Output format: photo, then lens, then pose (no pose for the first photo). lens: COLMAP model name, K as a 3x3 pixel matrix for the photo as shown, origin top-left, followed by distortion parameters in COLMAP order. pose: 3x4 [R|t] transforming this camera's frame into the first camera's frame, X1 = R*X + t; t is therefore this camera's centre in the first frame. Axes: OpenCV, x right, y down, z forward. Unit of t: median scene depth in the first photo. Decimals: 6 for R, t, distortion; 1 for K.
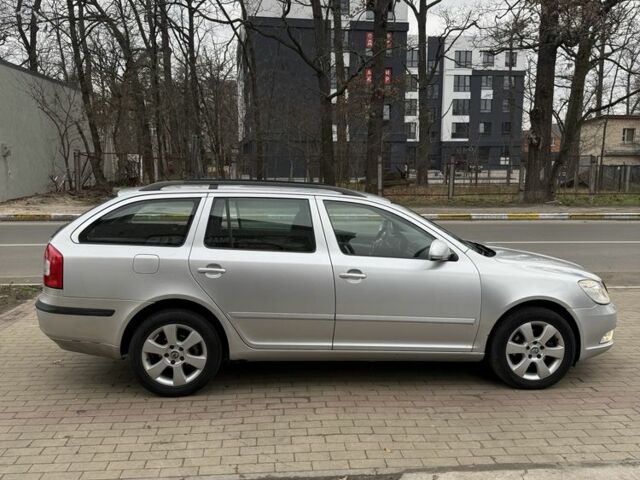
lens RADIAL K [[578.6, 0, 320.0], [0, 578.6, 240.0], [0, 0, 1]] dist [0.189527, -0.383595]
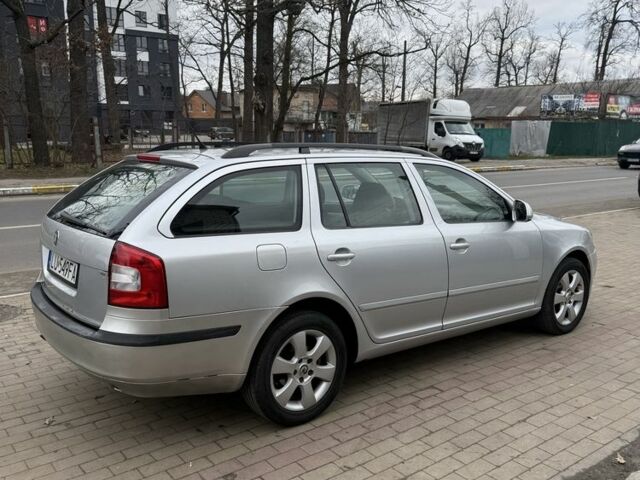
lens RADIAL K [[587.7, 0, 319.3], [0, 587.7, 232.7], [0, 0, 1]] dist [0.118475, -0.196180]
pose [[0.848530, -0.088449, 0.521703, -0.614350], [0.065016, 0.995888, 0.063094, -0.031487], [-0.525138, -0.019618, 0.850791, 0.329453]]
